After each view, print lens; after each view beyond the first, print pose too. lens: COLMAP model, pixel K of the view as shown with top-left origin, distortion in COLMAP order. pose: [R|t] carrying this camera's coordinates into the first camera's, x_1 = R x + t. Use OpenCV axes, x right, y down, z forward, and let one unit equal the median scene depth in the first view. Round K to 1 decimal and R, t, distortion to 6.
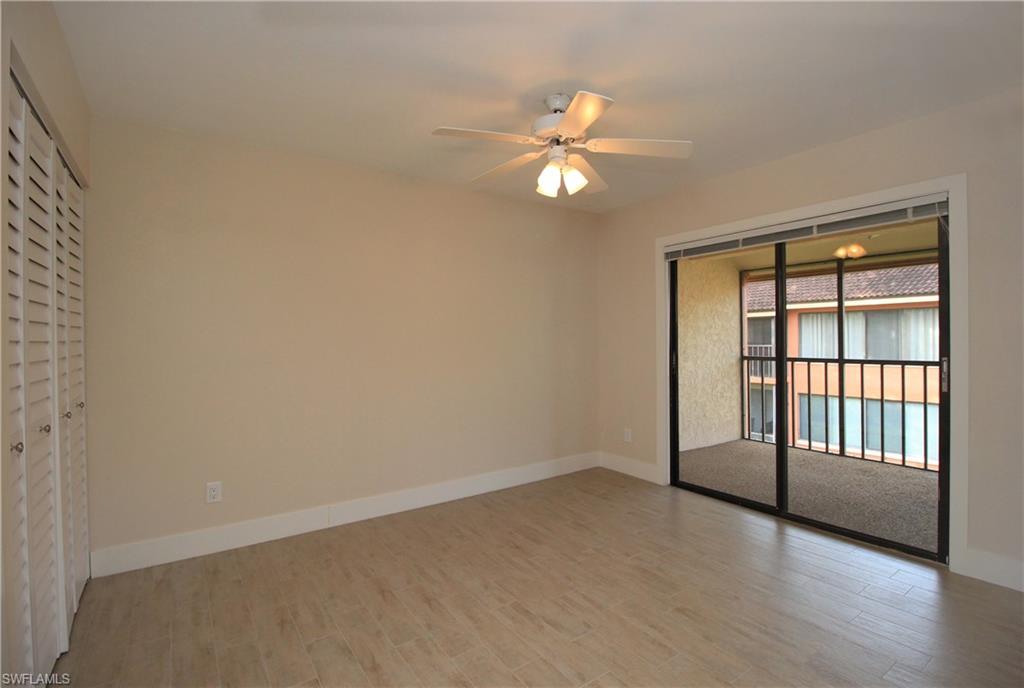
lens RADIAL K [[488.7, 0, 538.9], [0, 488.7, 340.2], [0, 0, 1]] dist [0.000253, -0.000148]
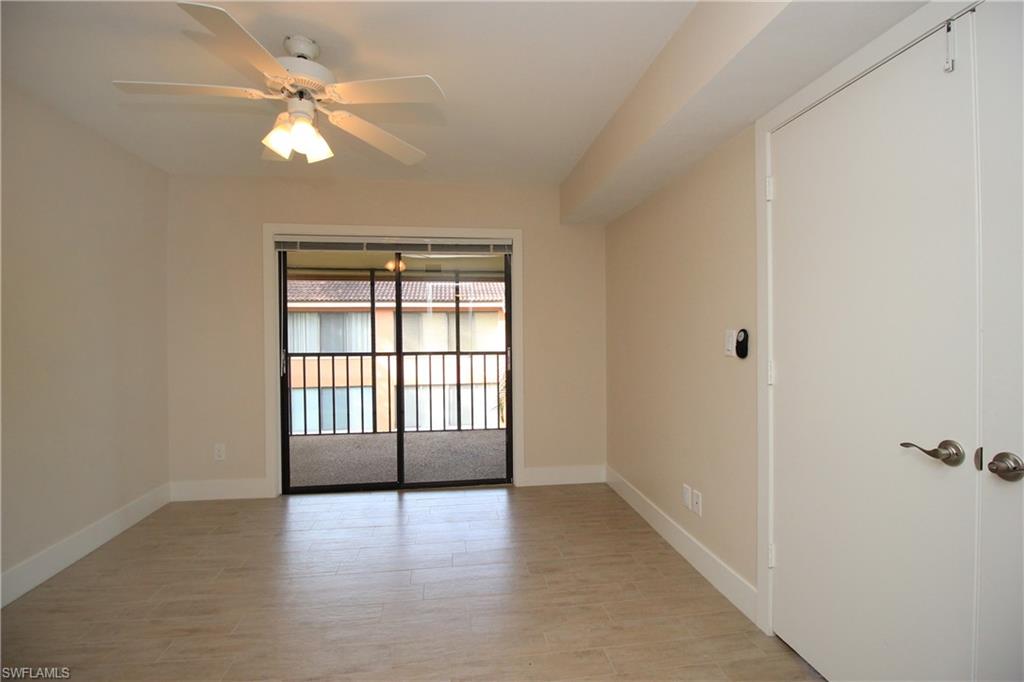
lens RADIAL K [[469.9, 0, 511.0], [0, 469.9, 336.9], [0, 0, 1]] dist [-0.002207, -0.000501]
pose [[0.480761, -0.002135, 0.876849, -0.281099], [0.003099, 0.999995, 0.000736, 0.000051], [-0.876846, 0.002364, 0.480765, 0.184416]]
